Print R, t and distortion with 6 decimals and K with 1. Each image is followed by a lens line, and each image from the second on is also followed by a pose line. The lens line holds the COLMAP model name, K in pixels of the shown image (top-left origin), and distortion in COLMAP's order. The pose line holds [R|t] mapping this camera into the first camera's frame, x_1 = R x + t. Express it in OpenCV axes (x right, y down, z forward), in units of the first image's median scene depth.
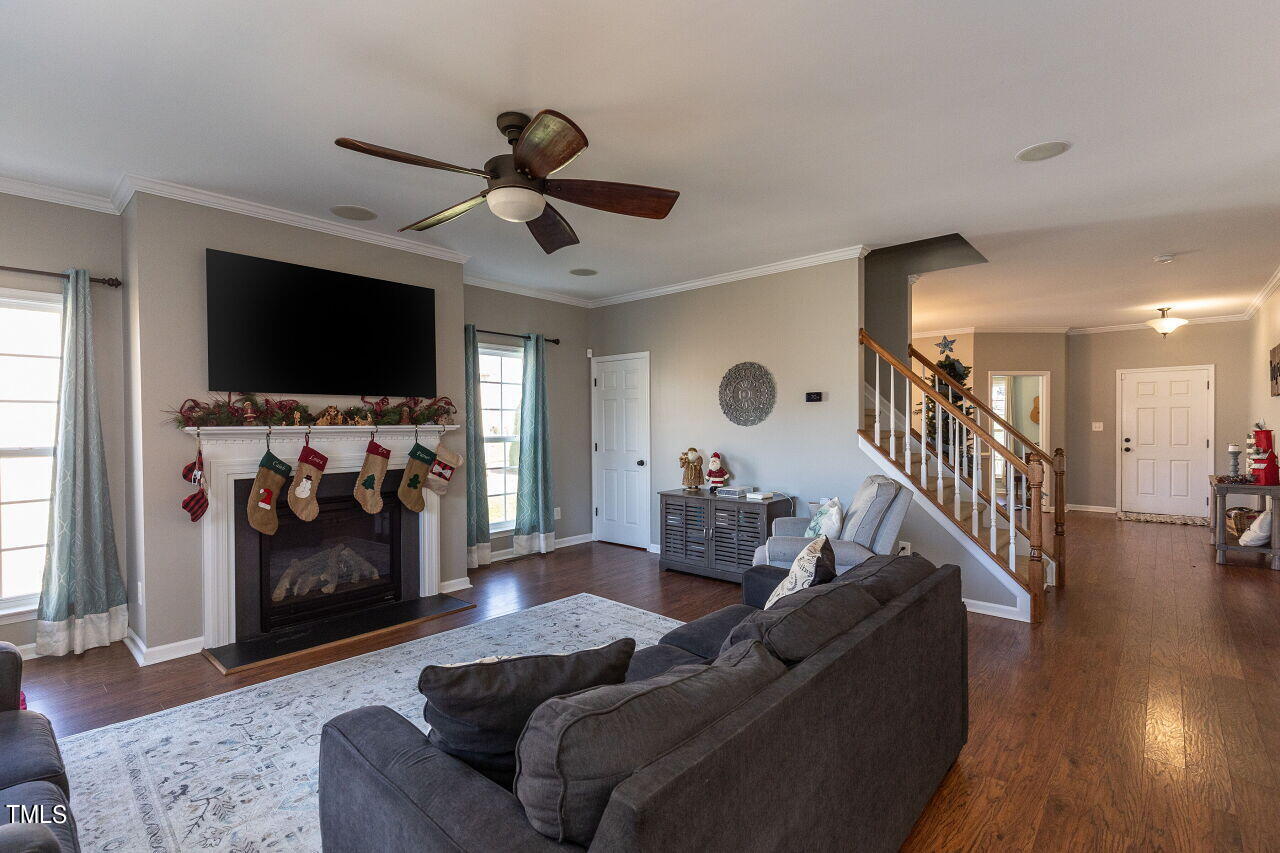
lens RADIAL K [[576.6, 0, 642.8], [0, 576.6, 430.6], [0, 0, 1]] dist [0.003442, 0.000090]
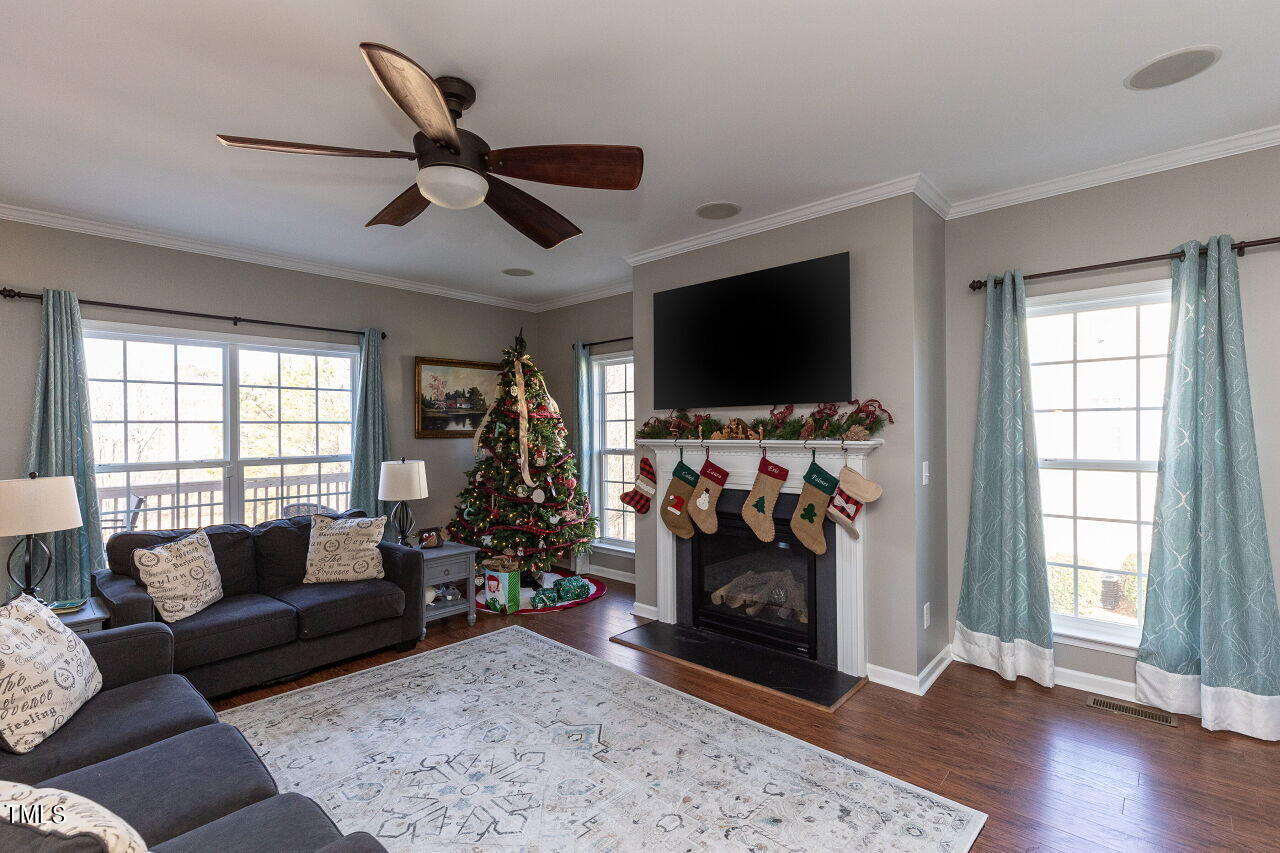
lens RADIAL K [[576.6, 0, 641.4], [0, 576.6, 422.4], [0, 0, 1]] dist [0.003442, 0.000090]
pose [[0.005625, -0.002054, -0.999982, 0.405343], [-0.001499, 0.999997, -0.002063, -0.033575], [0.999983, 0.001511, 0.005622, 0.818833]]
